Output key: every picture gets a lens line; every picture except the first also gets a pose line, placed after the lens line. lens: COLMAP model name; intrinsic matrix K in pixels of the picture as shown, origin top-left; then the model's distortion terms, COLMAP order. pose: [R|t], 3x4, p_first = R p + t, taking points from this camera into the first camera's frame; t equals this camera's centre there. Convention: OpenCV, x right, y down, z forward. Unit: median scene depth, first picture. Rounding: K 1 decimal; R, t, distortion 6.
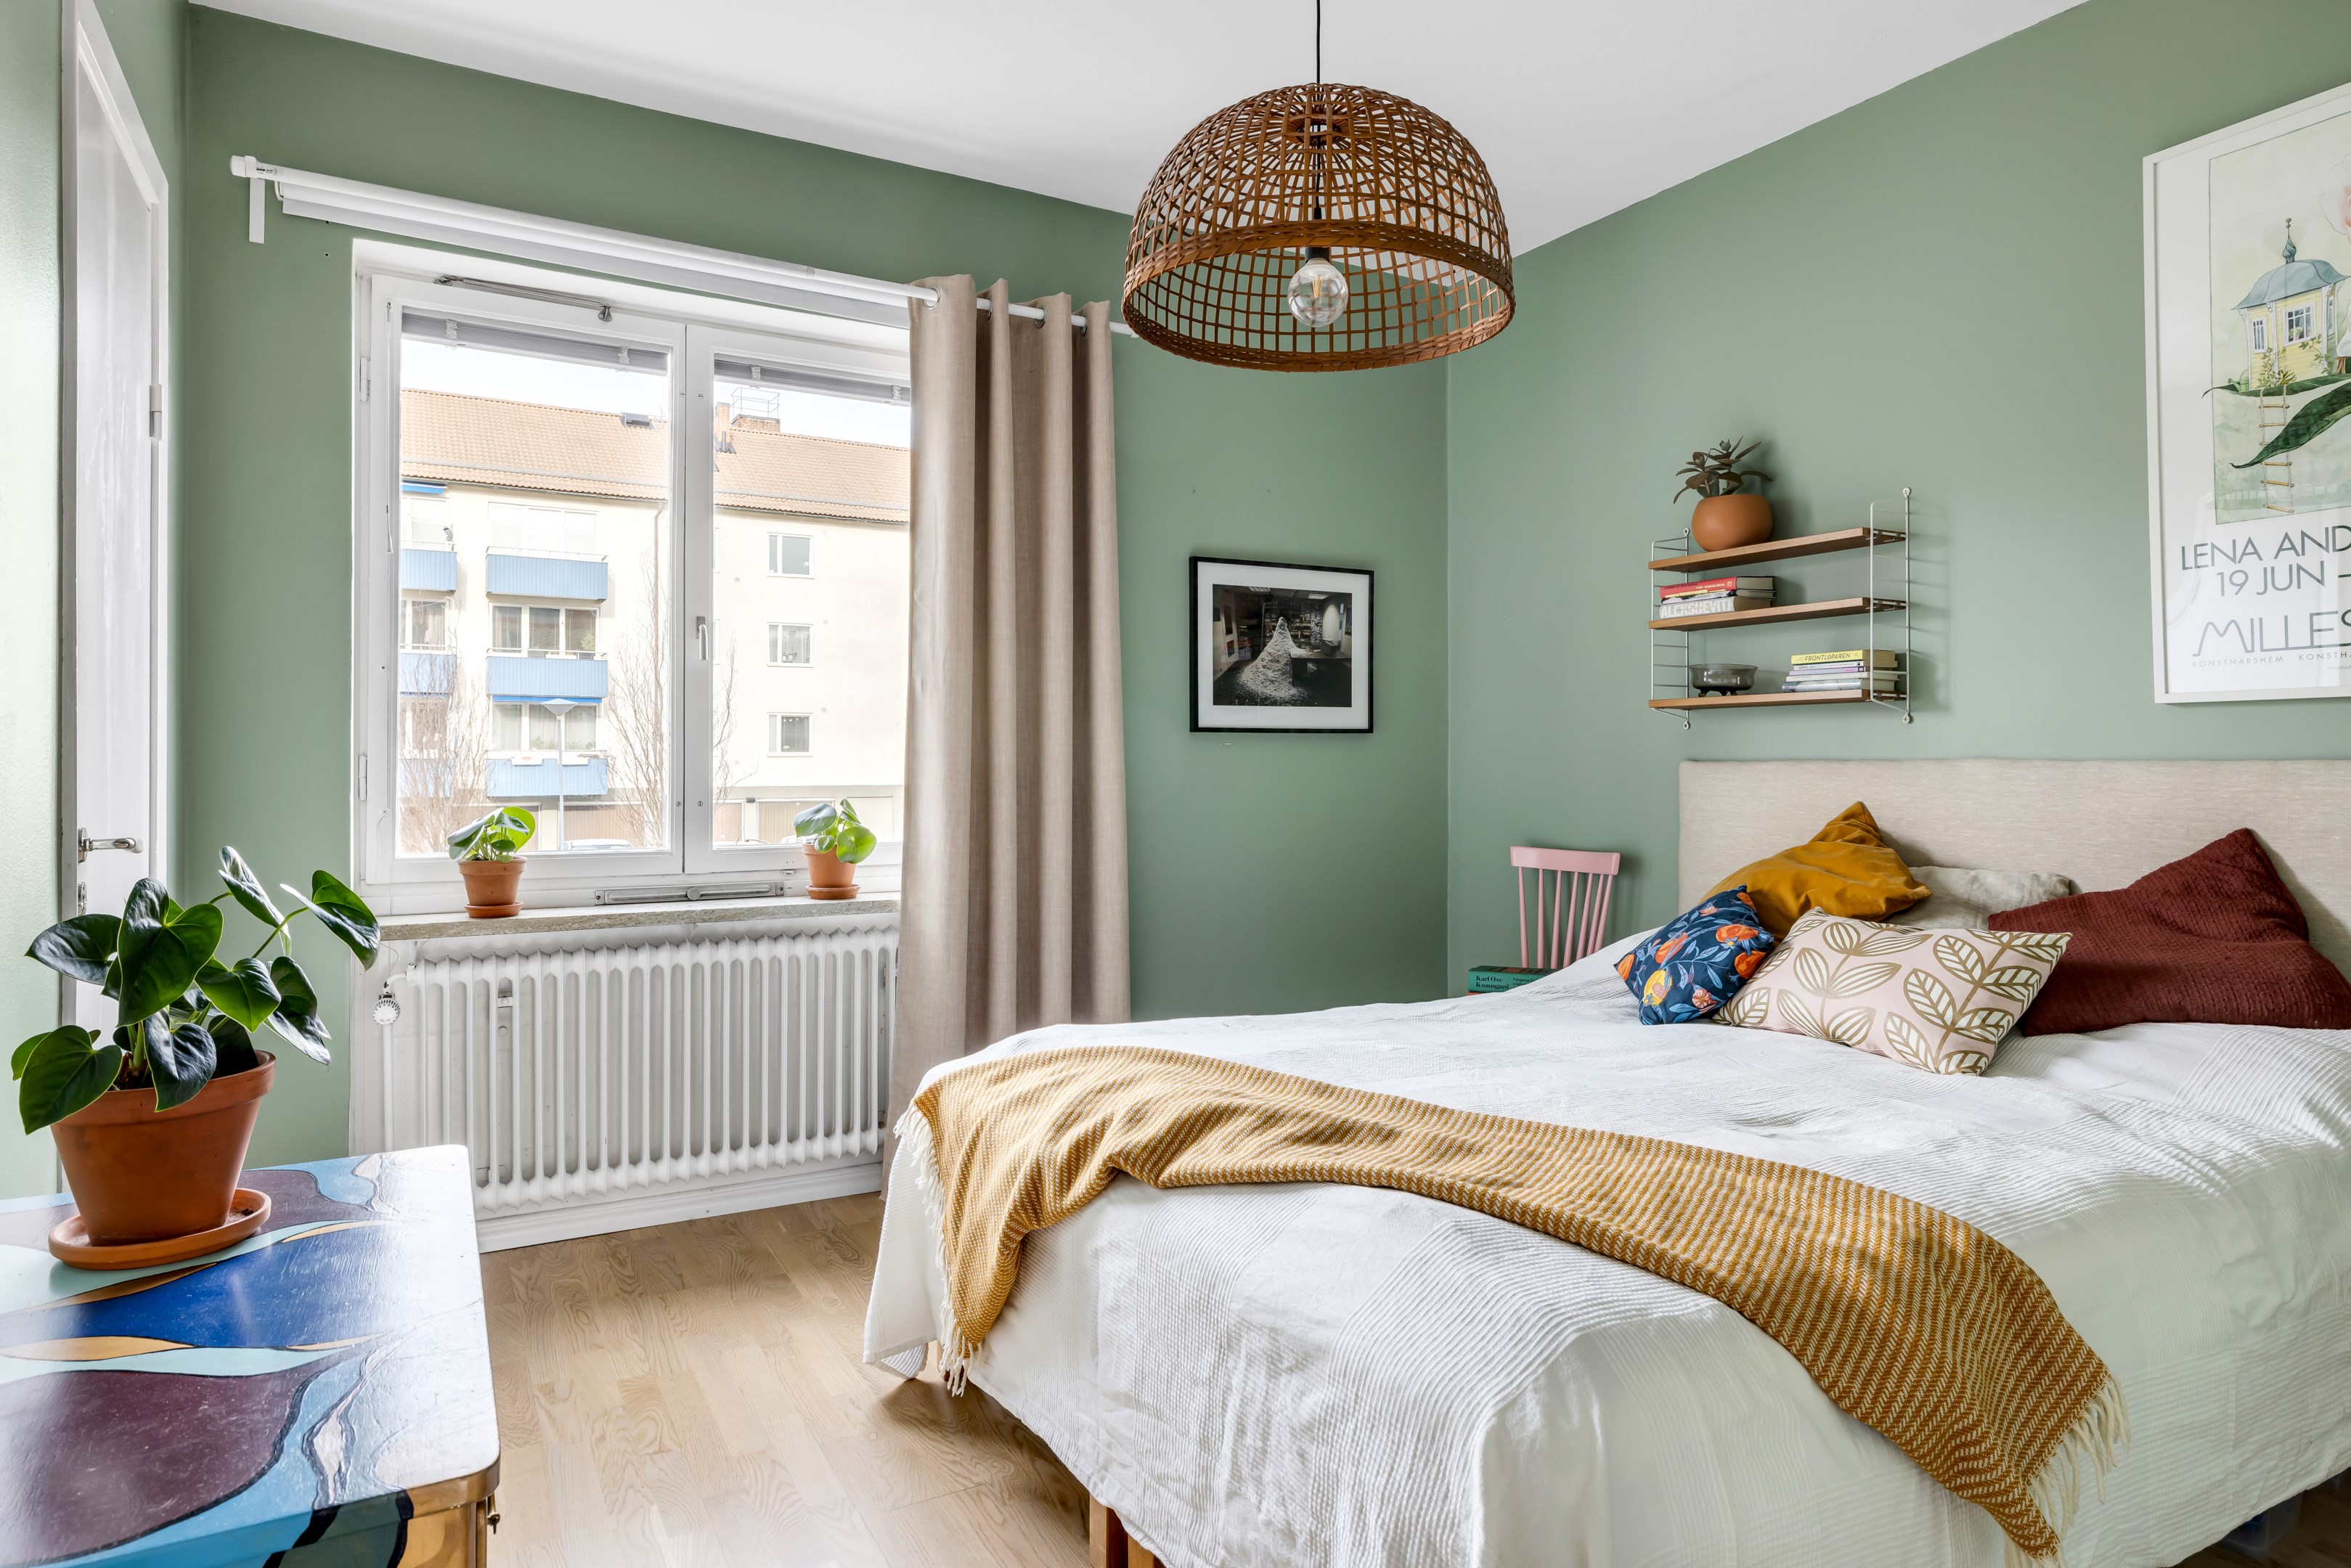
lens RADIAL K [[1368.1, 0, 1186.8], [0, 1368.1, 767.9], [0, 0, 1]] dist [-0.000085, -0.001463]
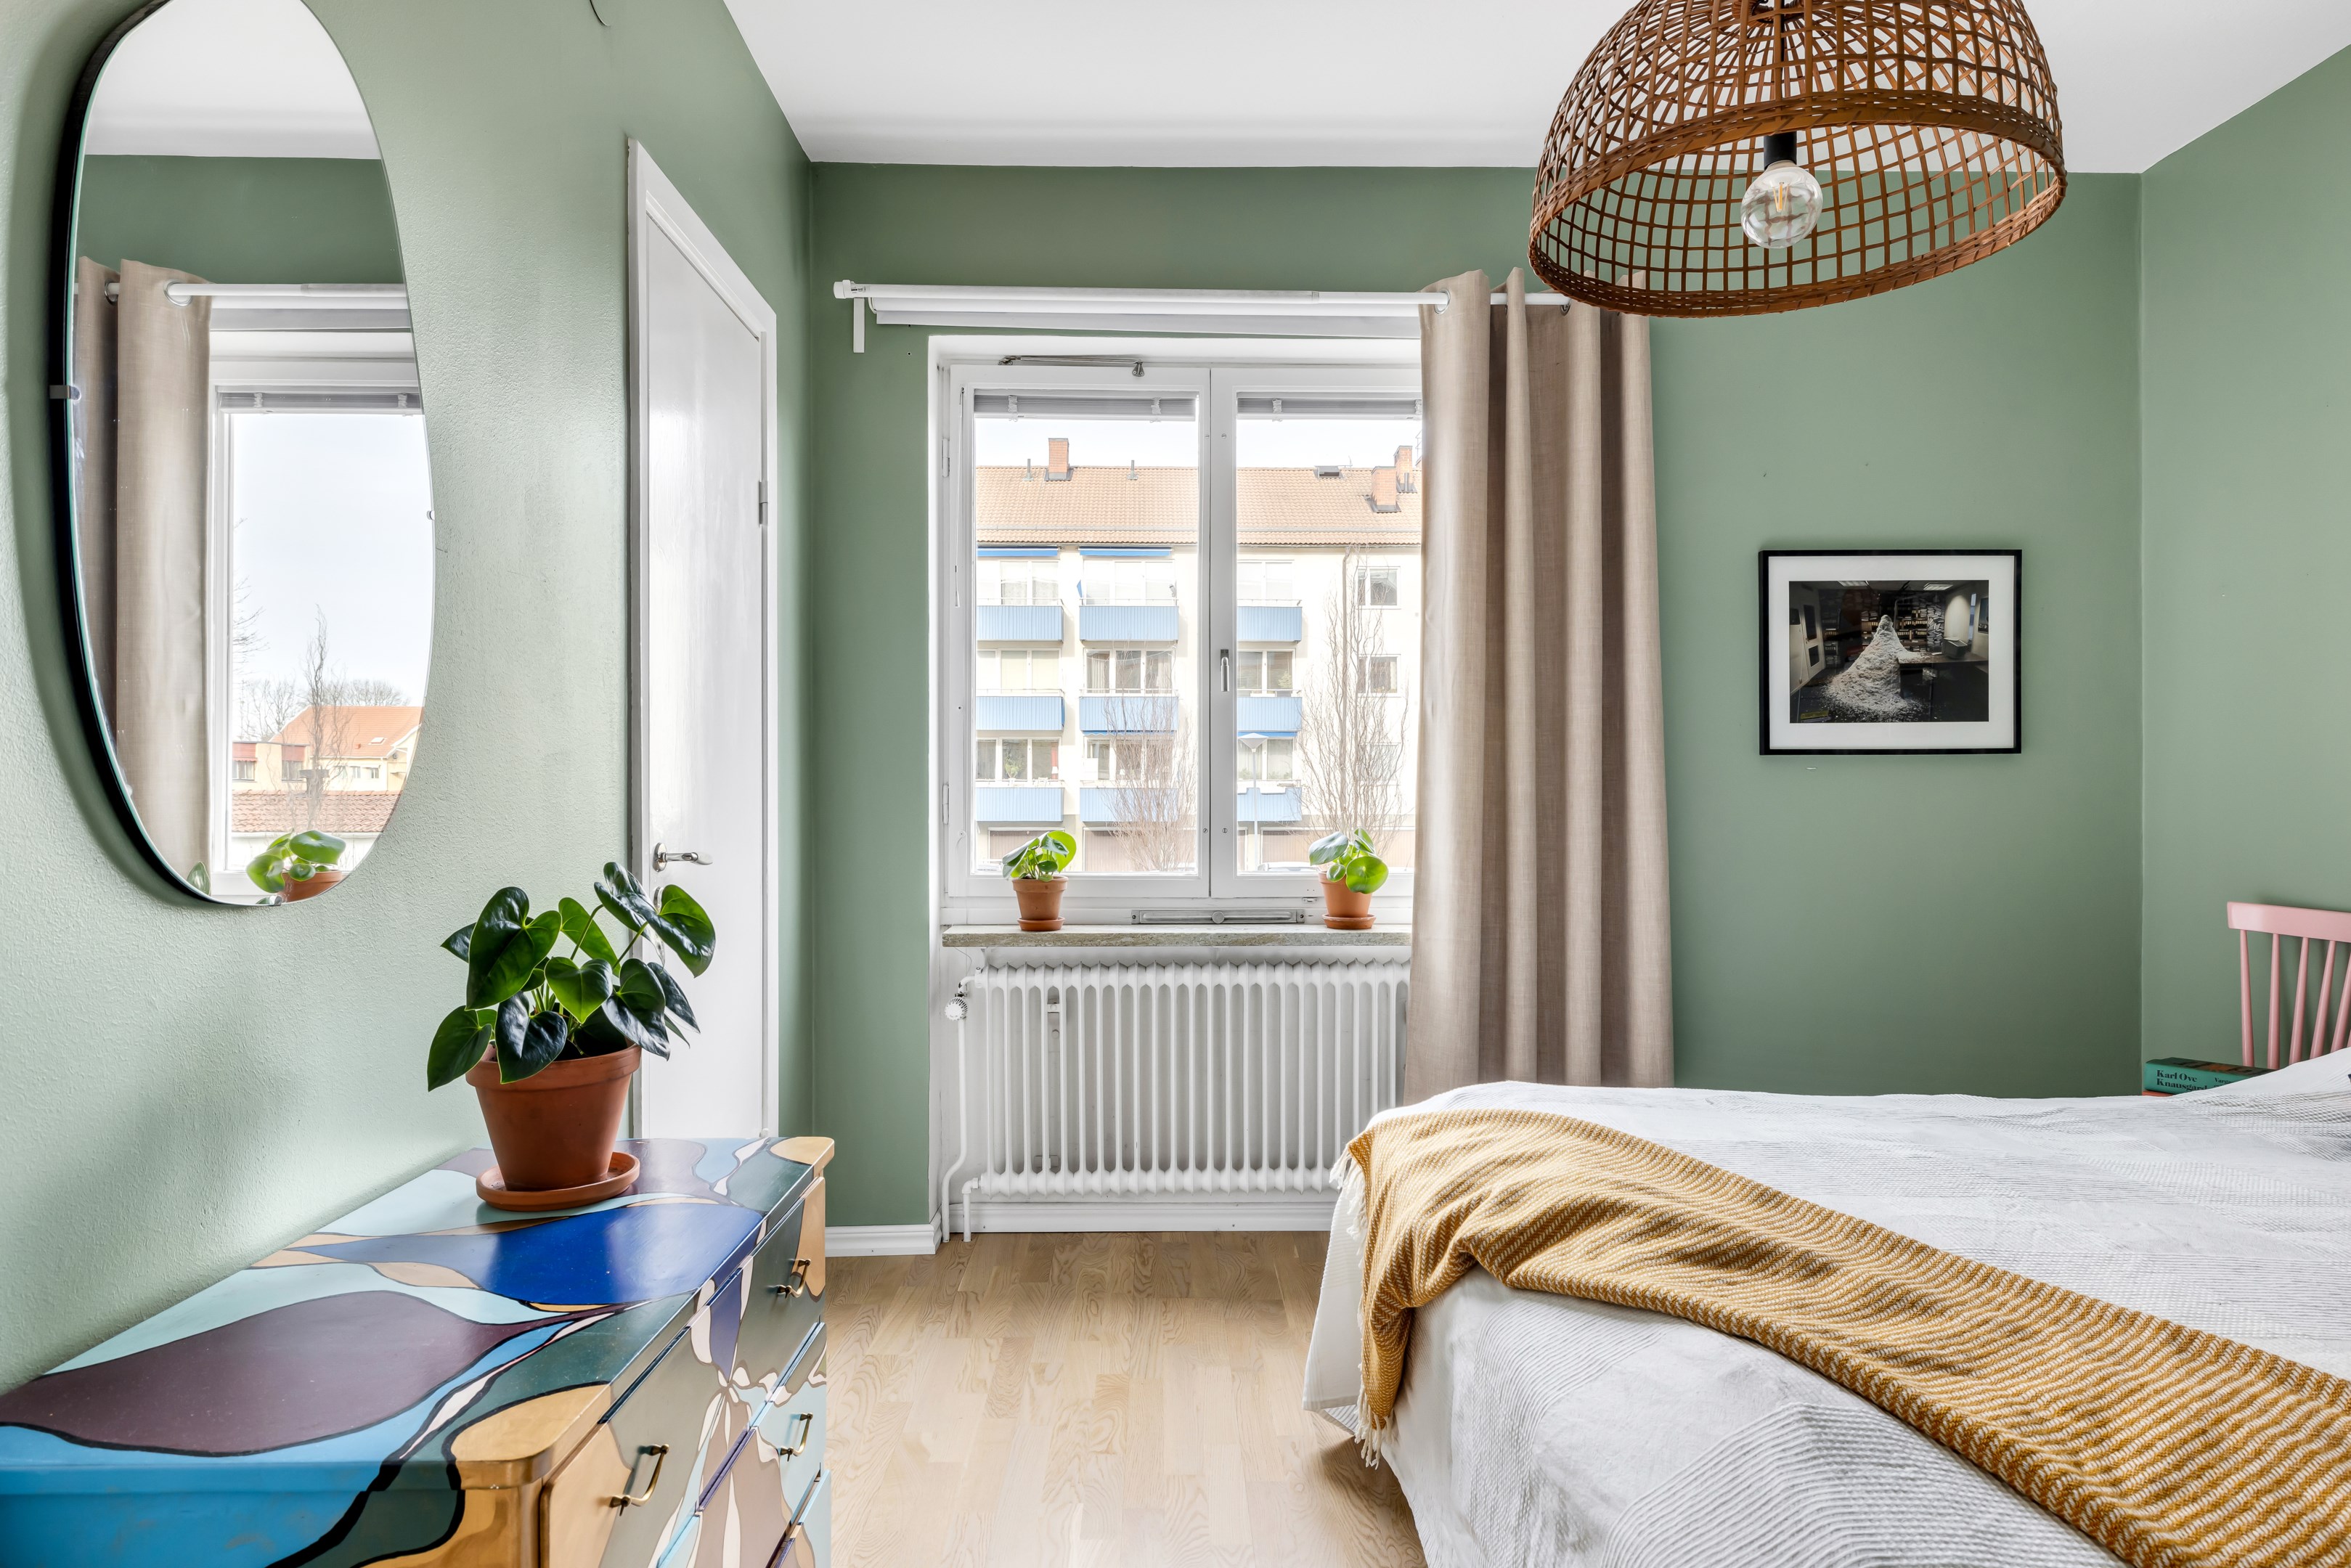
lens RADIAL K [[1361.8, 0, 1178.2], [0, 1361.8, 800.6], [0, 0, 1]] dist [-0.001496, -0.000432]
pose [[0.875542, 0.002681, -0.483134, 0.127955], [-0.001215, 0.999994, 0.003347, 0.000194], [0.483140, -0.002344, 0.875540, 0.095166]]
